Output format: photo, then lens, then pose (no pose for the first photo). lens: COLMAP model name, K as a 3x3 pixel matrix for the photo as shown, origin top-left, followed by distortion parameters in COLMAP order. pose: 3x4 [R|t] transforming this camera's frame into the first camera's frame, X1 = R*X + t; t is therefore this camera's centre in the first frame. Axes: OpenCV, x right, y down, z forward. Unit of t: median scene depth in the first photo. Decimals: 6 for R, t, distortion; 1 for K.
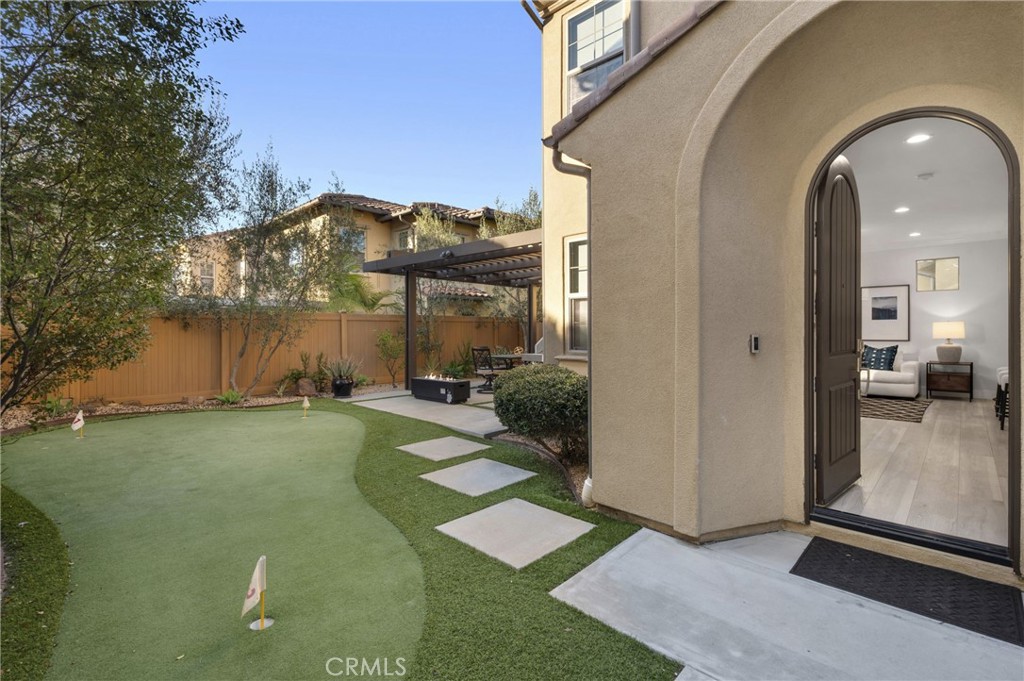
lens RADIAL K [[471.6, 0, 514.3], [0, 471.6, 324.4], [0, 0, 1]] dist [0.003038, 0.000416]
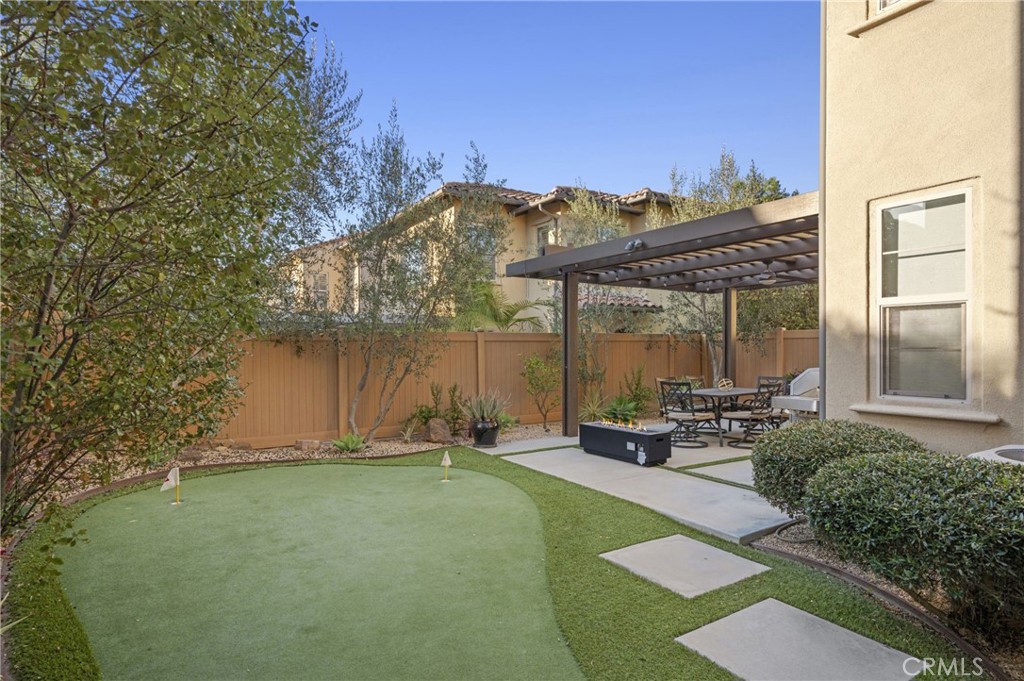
lens RADIAL K [[545.6, 0, 513.2], [0, 545.6, 343.9], [0, 0, 1]] dist [0.001596, -0.000026]
pose [[0.972347, -0.003486, -0.233515, -0.121558], [0.005339, 0.999959, 0.007301, -0.012252], [0.233480, -0.008346, 0.972326, 0.178748]]
